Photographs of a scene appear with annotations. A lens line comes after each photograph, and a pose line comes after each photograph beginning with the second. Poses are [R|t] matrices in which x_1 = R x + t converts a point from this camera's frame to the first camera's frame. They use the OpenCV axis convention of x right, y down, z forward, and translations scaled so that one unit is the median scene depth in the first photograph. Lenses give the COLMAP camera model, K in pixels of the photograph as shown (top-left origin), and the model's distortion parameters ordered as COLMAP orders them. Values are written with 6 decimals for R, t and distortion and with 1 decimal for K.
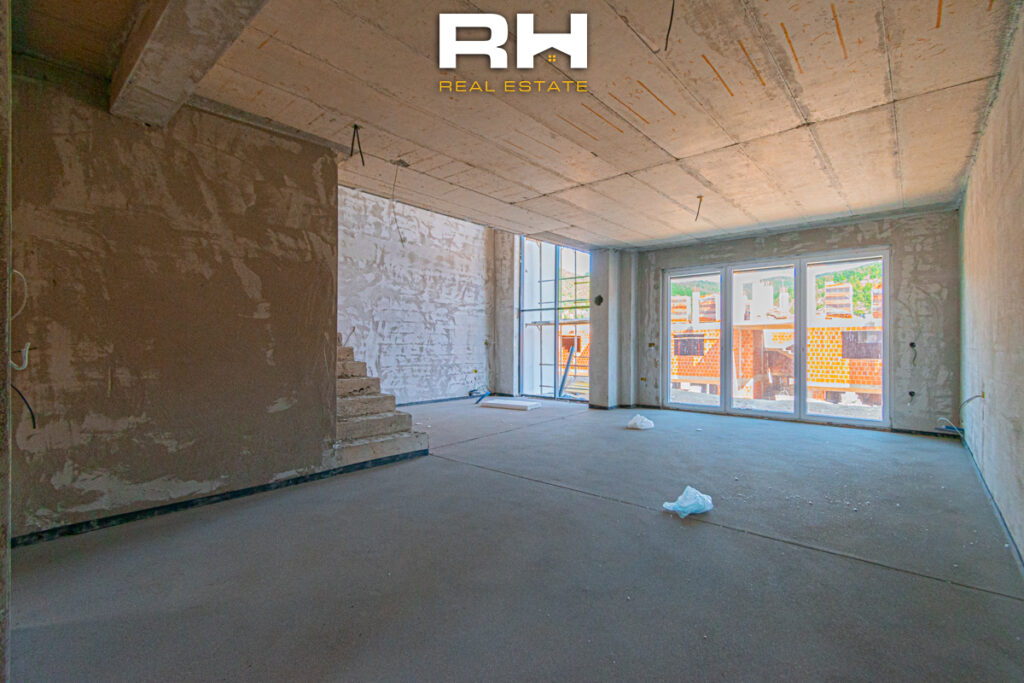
lens RADIAL K [[460.5, 0, 519.3], [0, 460.5, 342.6], [0, 0, 1]] dist [0.003773, 0.000224]
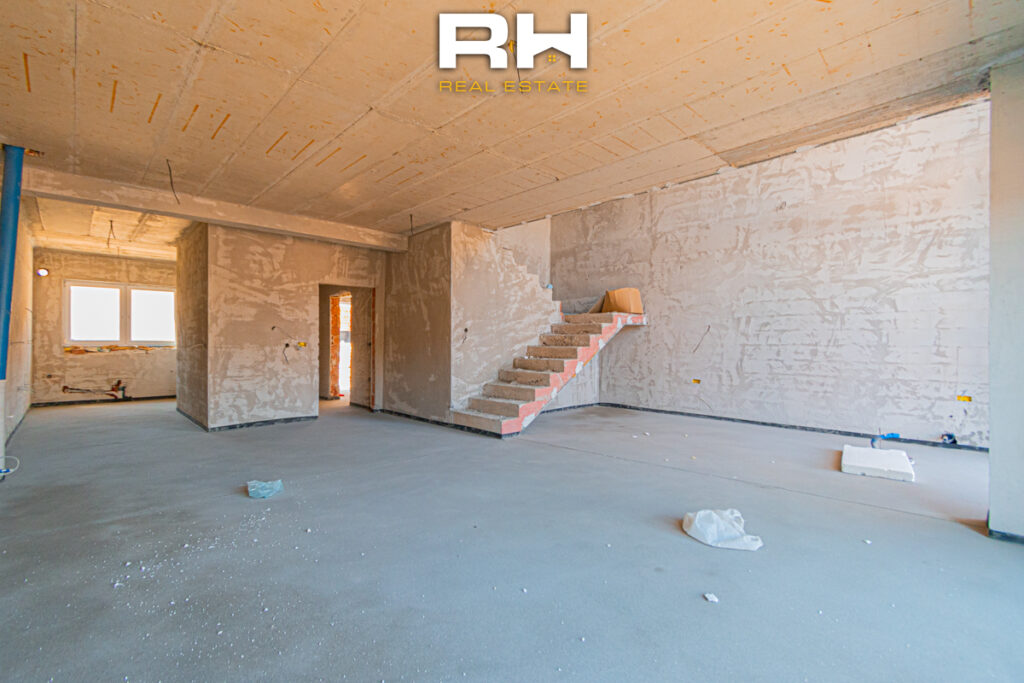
lens RADIAL K [[460.5, 0, 518.8], [0, 460.5, 342.2], [0, 0, 1]] dist [0.003773, 0.000224]
pose [[-0.084993, -0.003773, -0.996374, 0.556198], [0.000937, 0.999992, -0.003867, 0.001396], [0.996381, -0.001262, -0.084989, 0.663913]]
